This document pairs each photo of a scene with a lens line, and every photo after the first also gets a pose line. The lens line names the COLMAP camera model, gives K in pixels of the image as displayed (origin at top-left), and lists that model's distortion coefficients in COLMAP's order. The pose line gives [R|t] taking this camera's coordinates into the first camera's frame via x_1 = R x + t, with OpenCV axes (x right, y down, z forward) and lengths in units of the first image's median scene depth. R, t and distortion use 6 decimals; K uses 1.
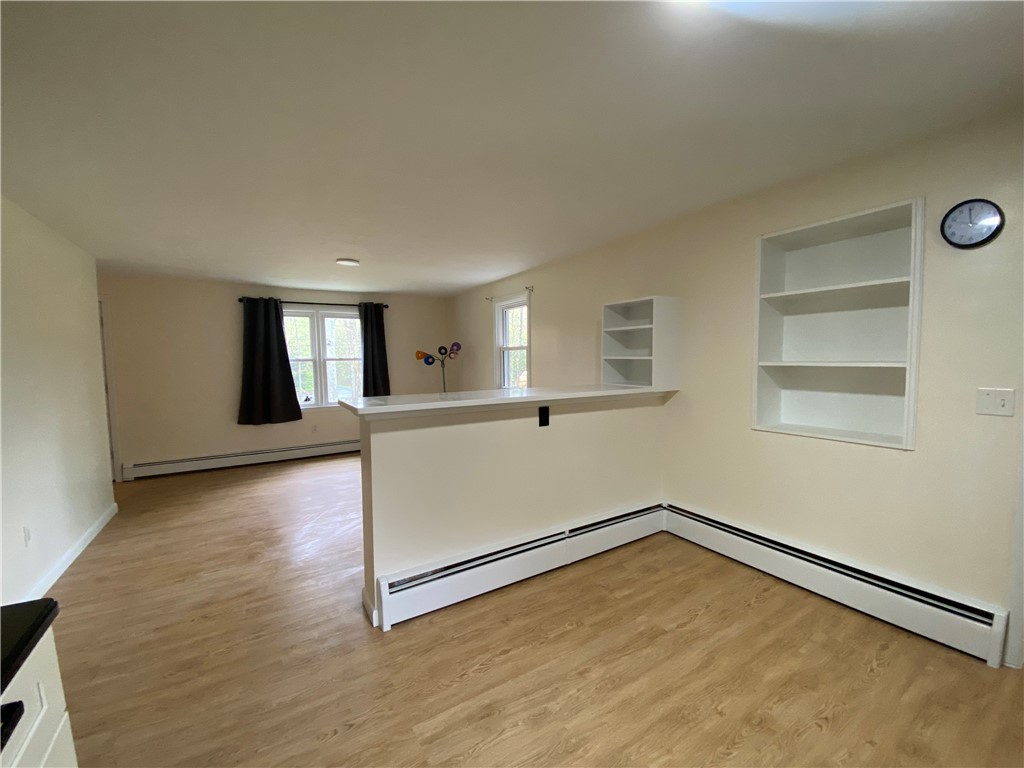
lens RADIAL K [[415.4, 0, 507.6], [0, 415.4, 385.5], [0, 0, 1]] dist [0.039923, -0.030441]
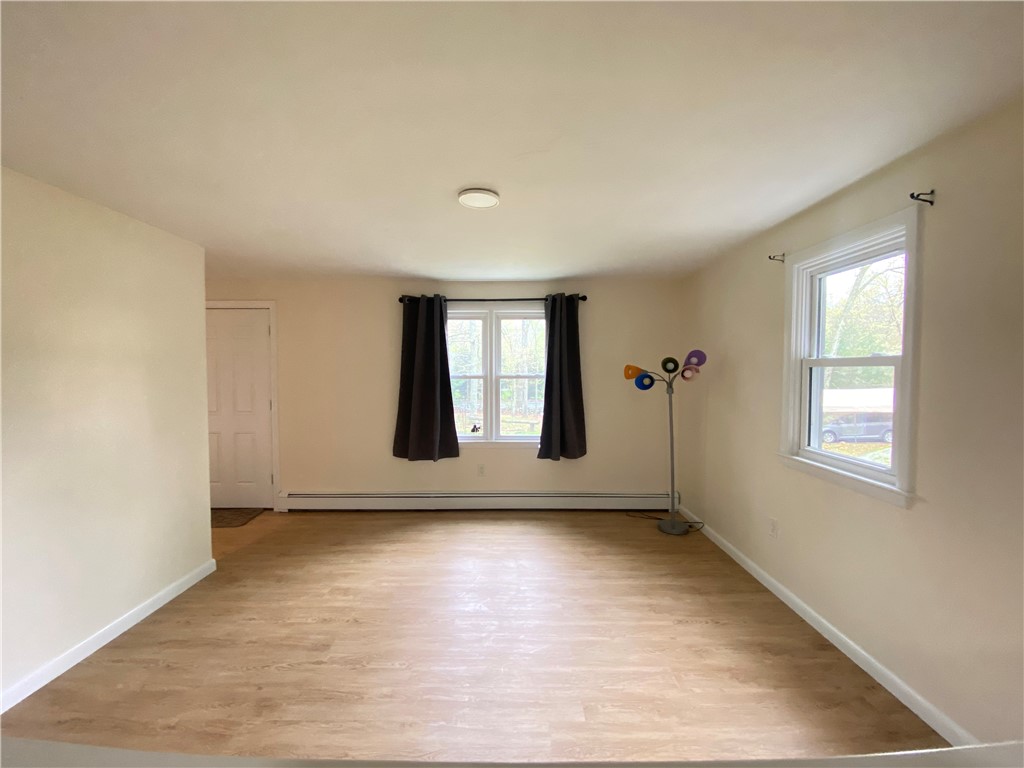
lens RADIAL K [[415.4, 0, 507.6], [0, 415.4, 385.5], [0, 0, 1]] dist [0.039923, -0.030441]
pose [[0.854095, 0.033124, -0.519061, -0.048692], [-0.047848, 0.998742, -0.014996, -0.037479], [0.517912, 0.037644, 0.854606, 0.403268]]
